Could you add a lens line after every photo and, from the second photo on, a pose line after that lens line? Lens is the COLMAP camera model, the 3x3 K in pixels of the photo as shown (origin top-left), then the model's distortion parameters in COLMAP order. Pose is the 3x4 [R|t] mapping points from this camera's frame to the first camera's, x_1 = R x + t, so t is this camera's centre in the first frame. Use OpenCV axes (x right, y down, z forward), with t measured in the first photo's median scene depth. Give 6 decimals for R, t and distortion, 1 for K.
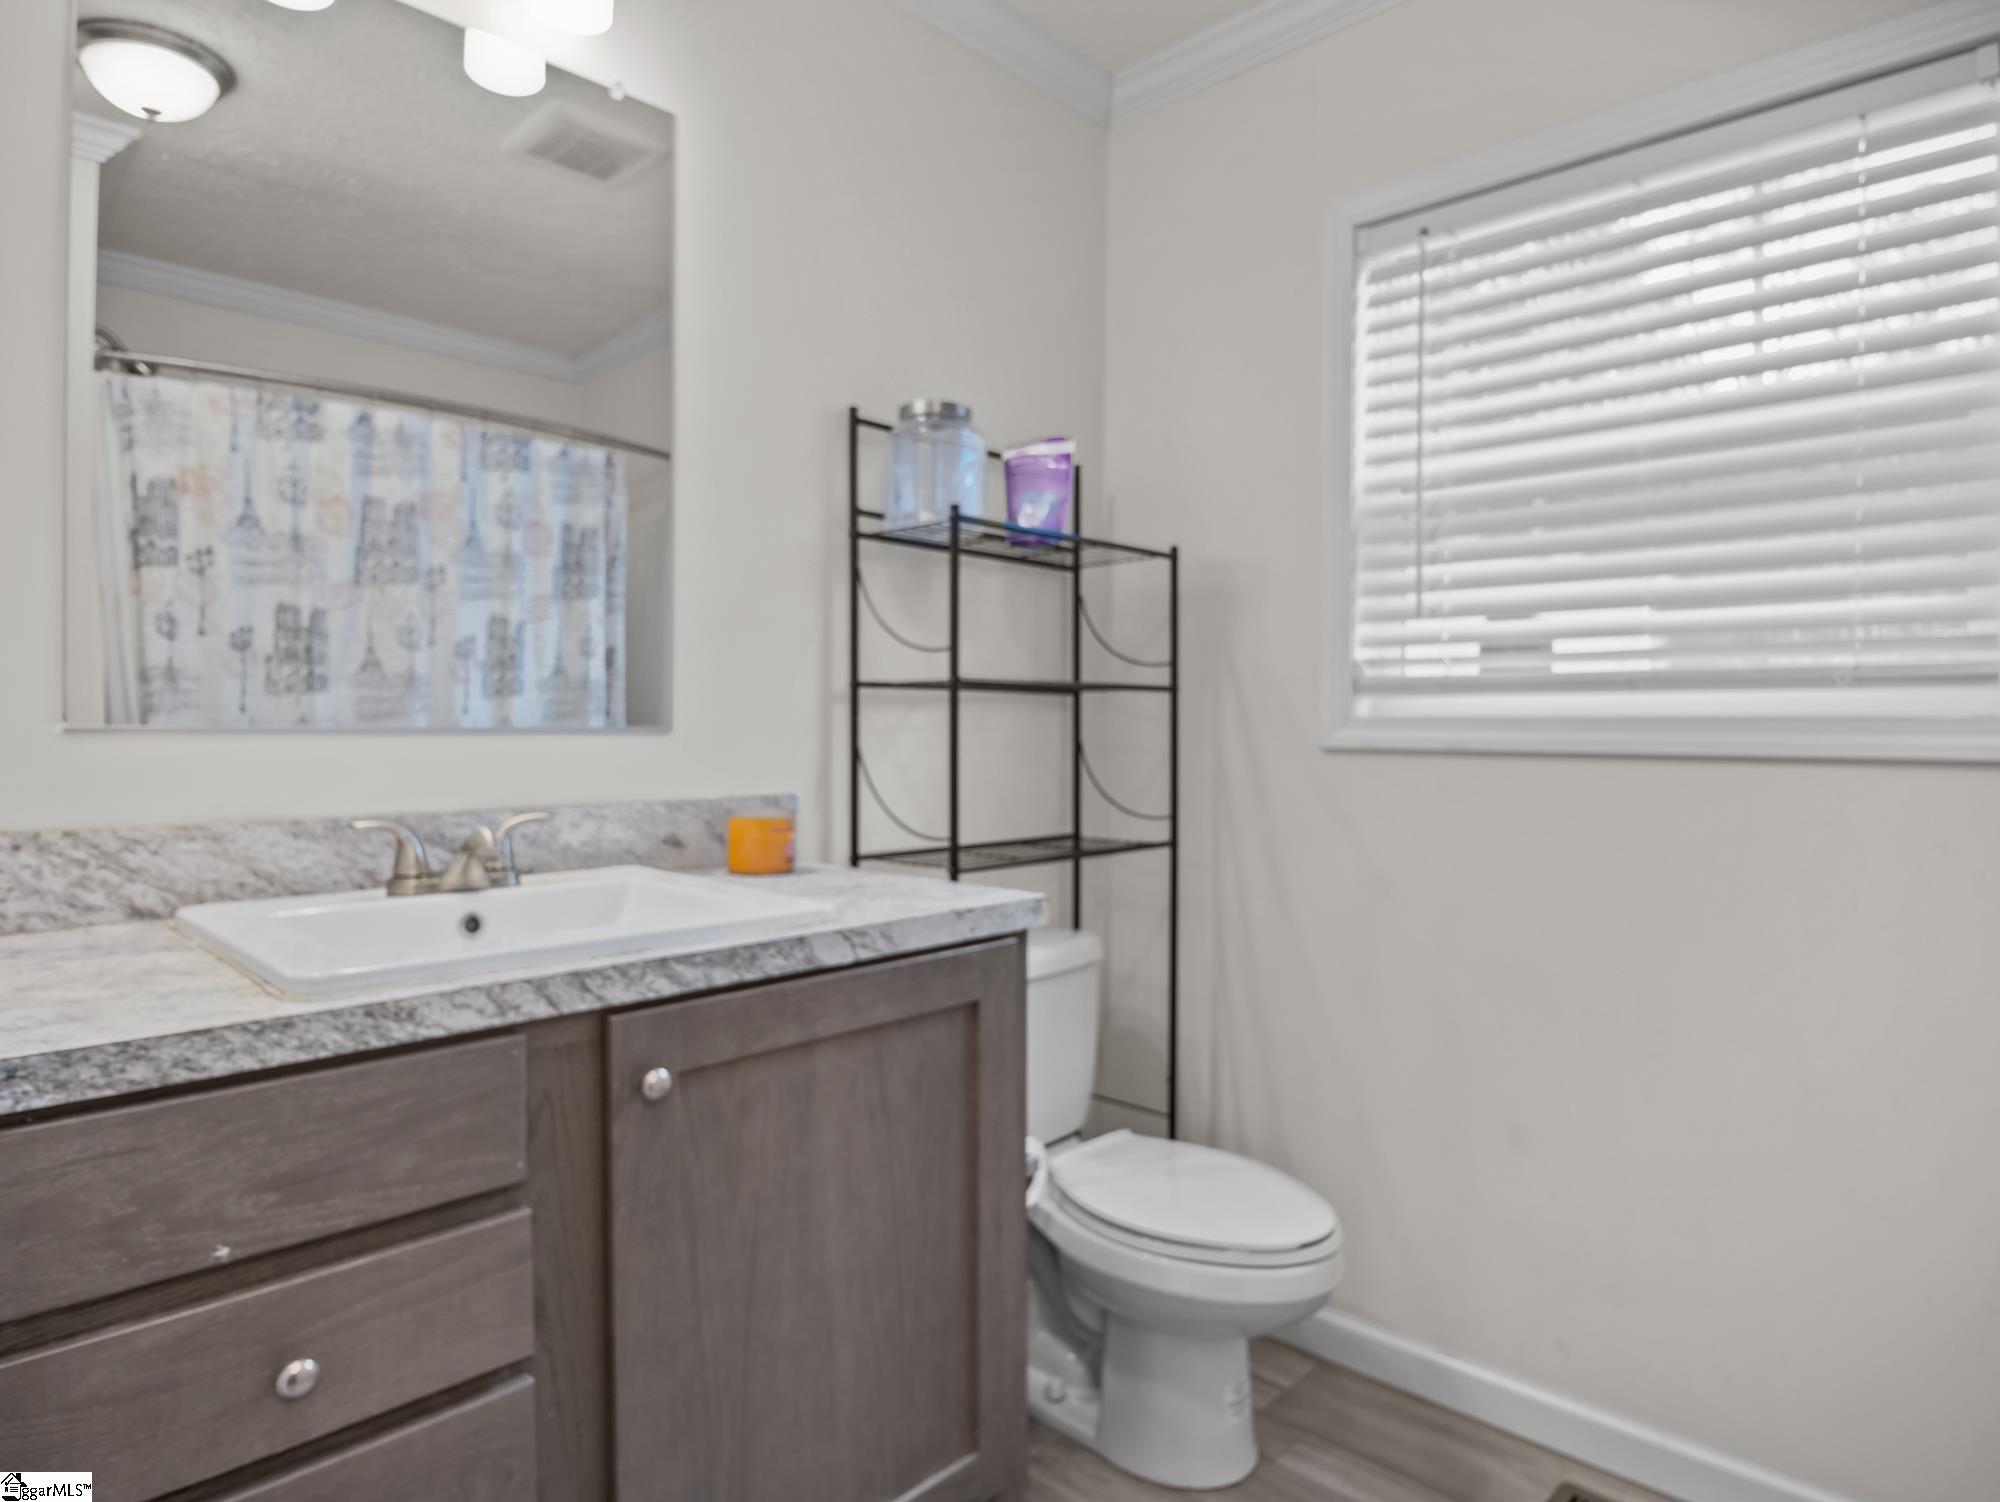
lens RADIAL K [[1199.4, 0, 1001.3], [0, 1199.4, 745.5], [0, 0, 1]] dist [0.002676, 0.000077]
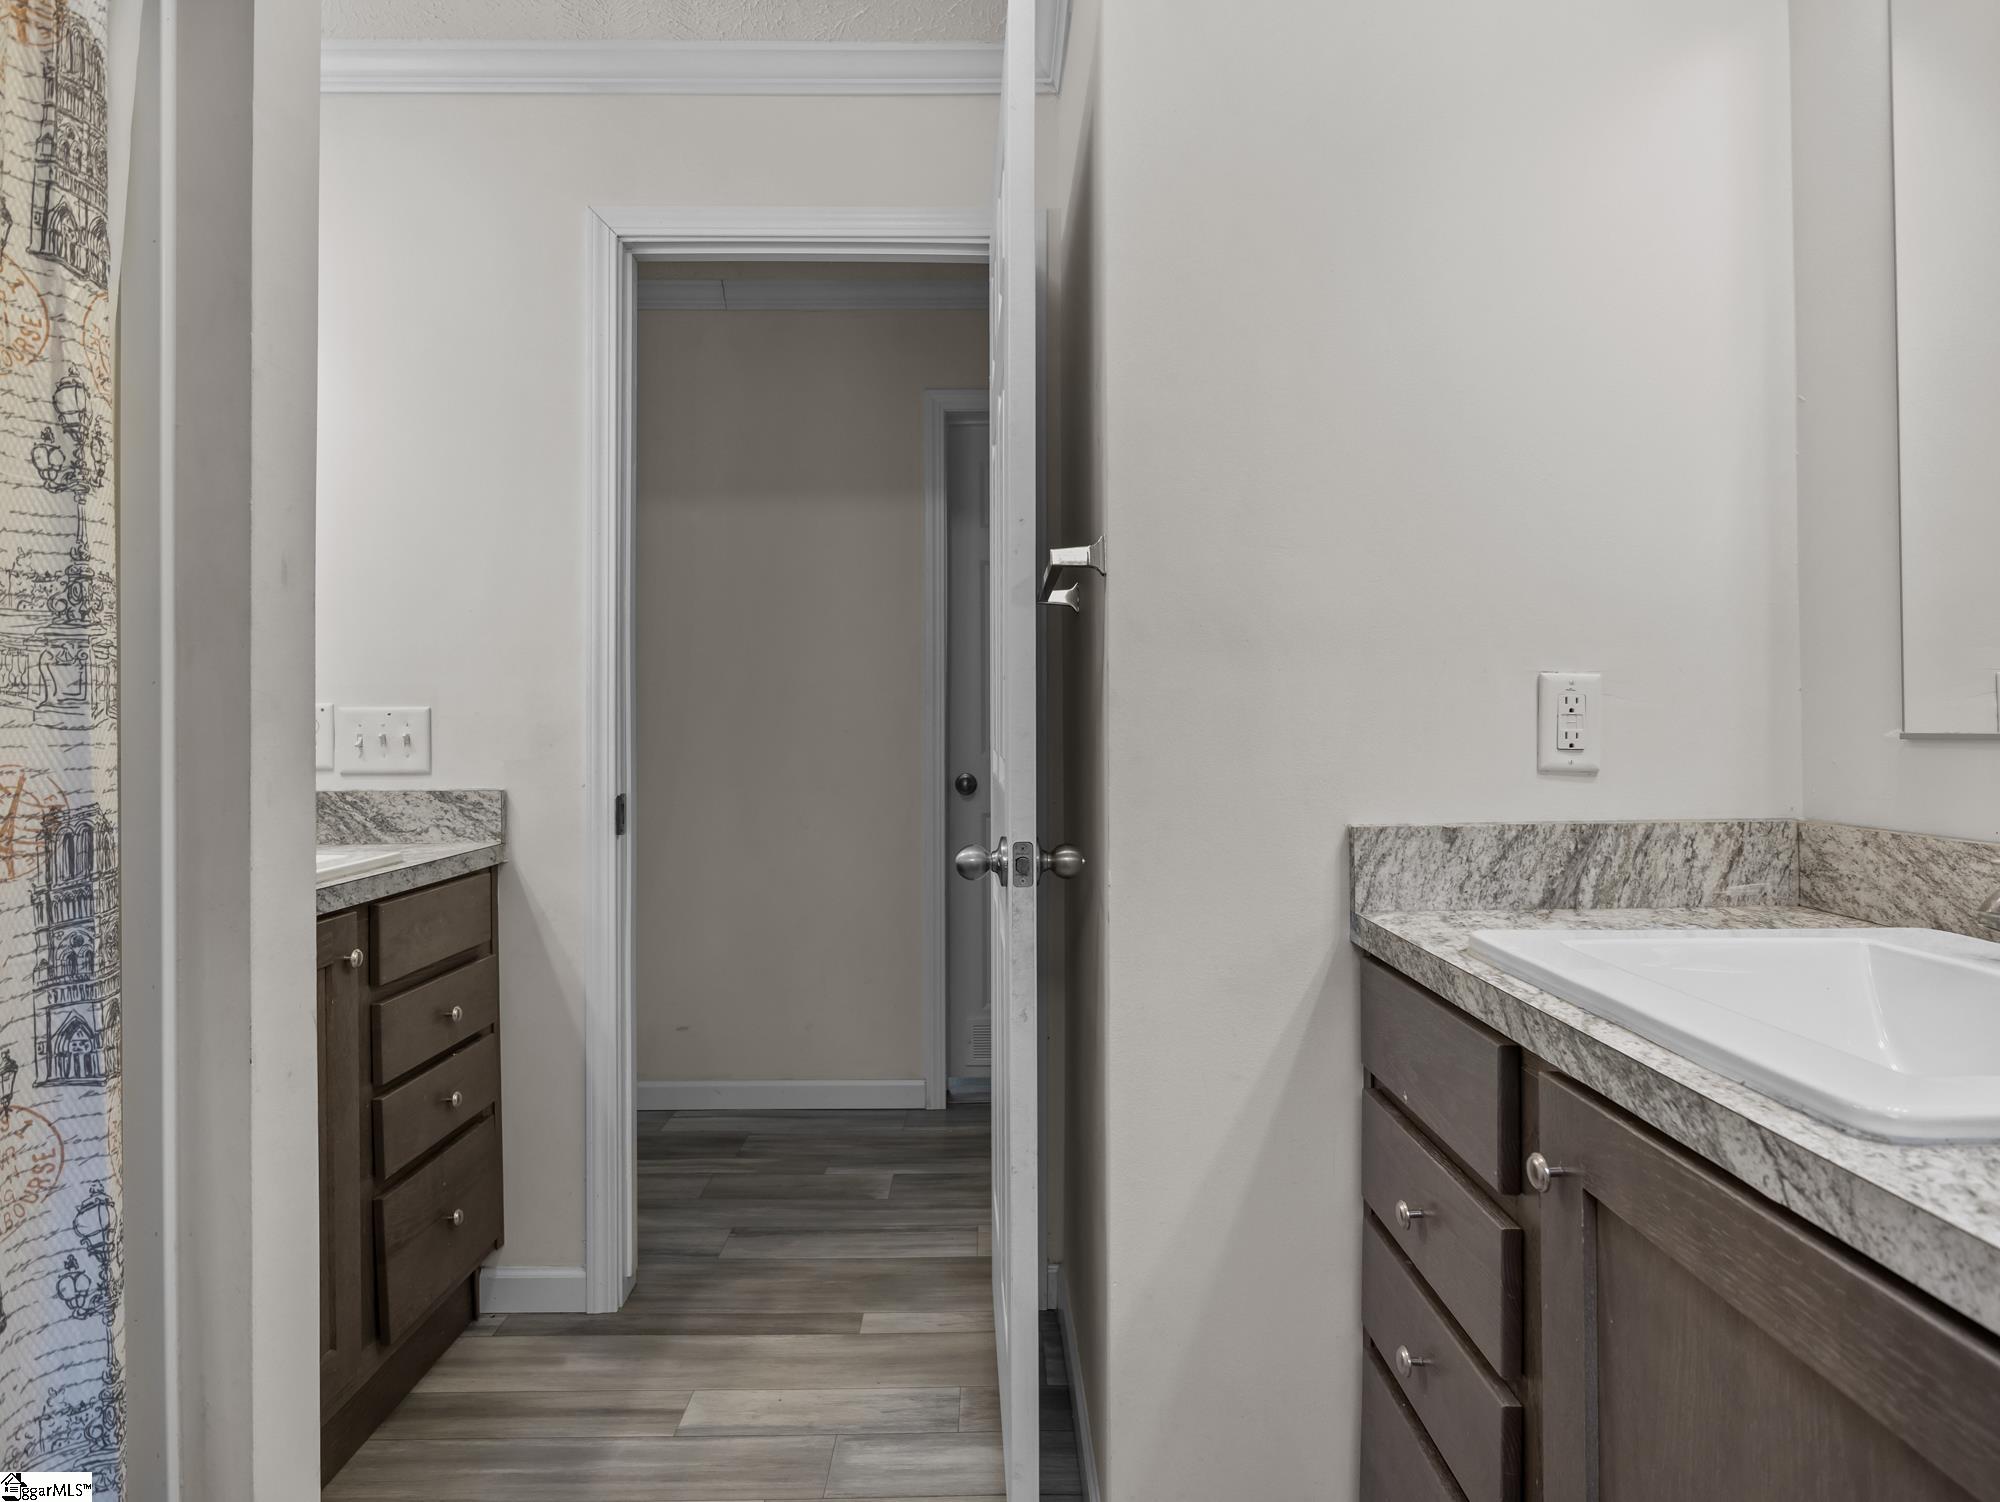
lens RADIAL K [[1199.4, 0, 1003.7], [0, 1199.4, 742.3], [0, 0, 1]] dist [0.002676, 0.000077]
pose [[-0.732751, 0.002502, -0.680492, 0.480793], [-0.014549, 0.999707, 0.019342, -0.015540], [0.680341, 0.024073, -0.732500, 1.231071]]
